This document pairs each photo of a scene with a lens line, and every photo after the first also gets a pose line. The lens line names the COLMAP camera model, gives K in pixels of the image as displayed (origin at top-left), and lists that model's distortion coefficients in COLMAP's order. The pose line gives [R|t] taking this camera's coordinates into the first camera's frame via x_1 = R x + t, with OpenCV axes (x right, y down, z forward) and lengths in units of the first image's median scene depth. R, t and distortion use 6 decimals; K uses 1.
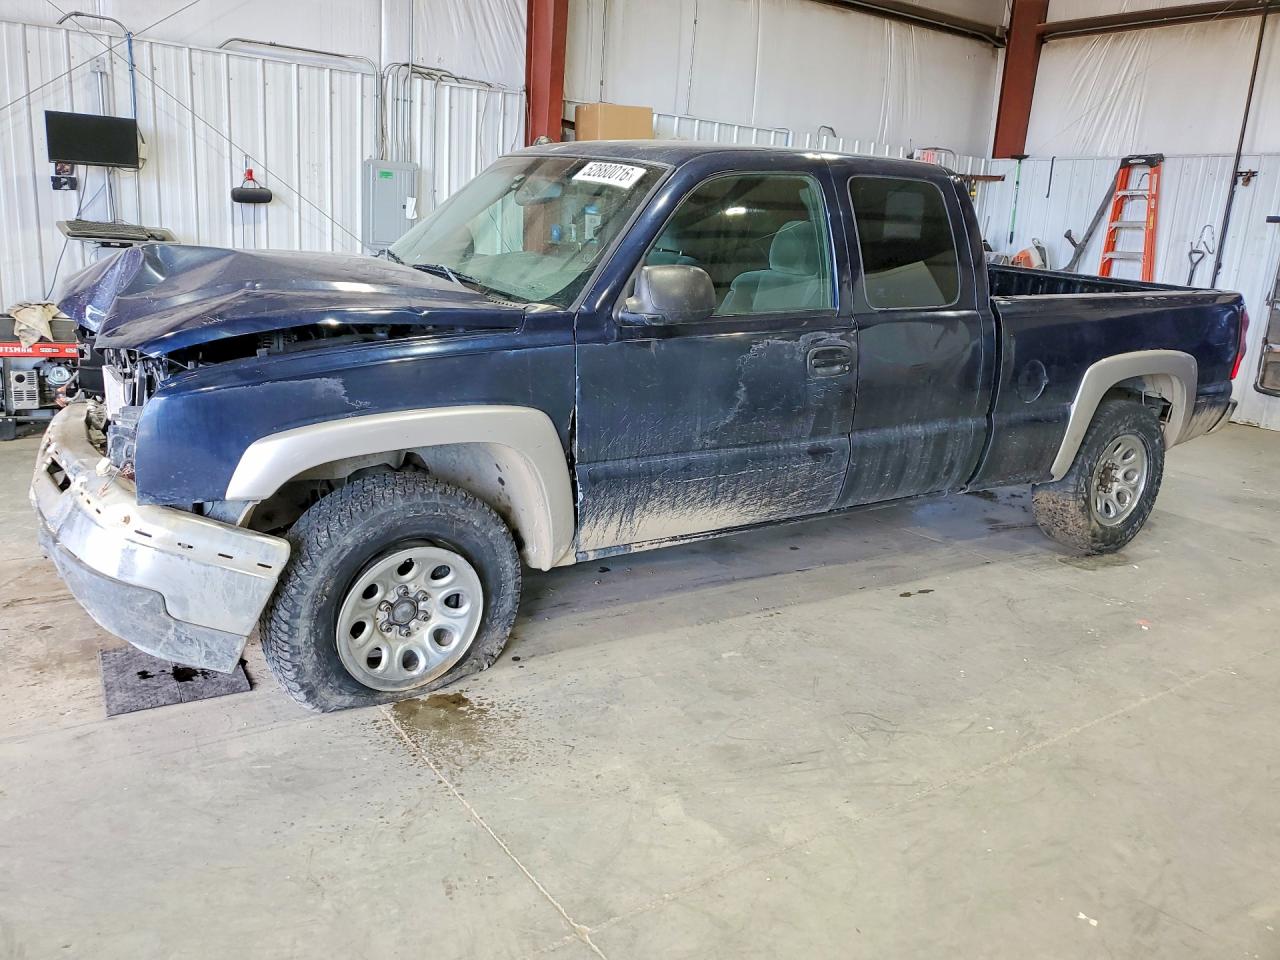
lens RADIAL K [[1034.2, 0, 648.1], [0, 1034.2, 457.1], [0, 0, 1]] dist [0.002406, 0.038204]
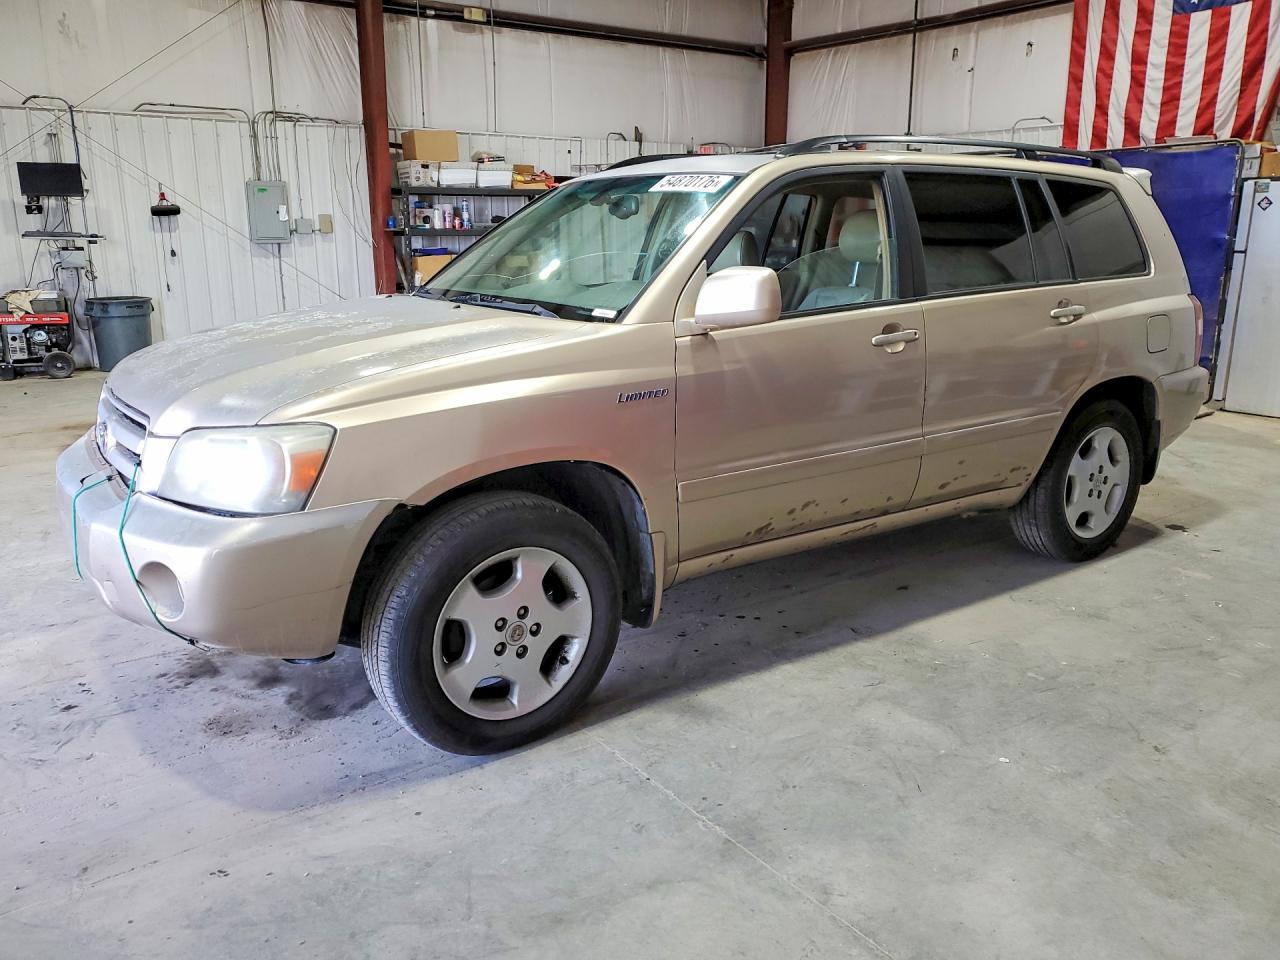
lens RADIAL K [[1034.2, 0, 655.5], [0, 1034.2, 461.7], [0, 0, 1]] dist [0.002406, 0.038204]
pose [[0.997975, -0.063538, 0.002862, 0.256686], [0.063512, 0.997946, 0.008329, 0.121150], [-0.003385, -0.008131, 0.999961, -0.427176]]
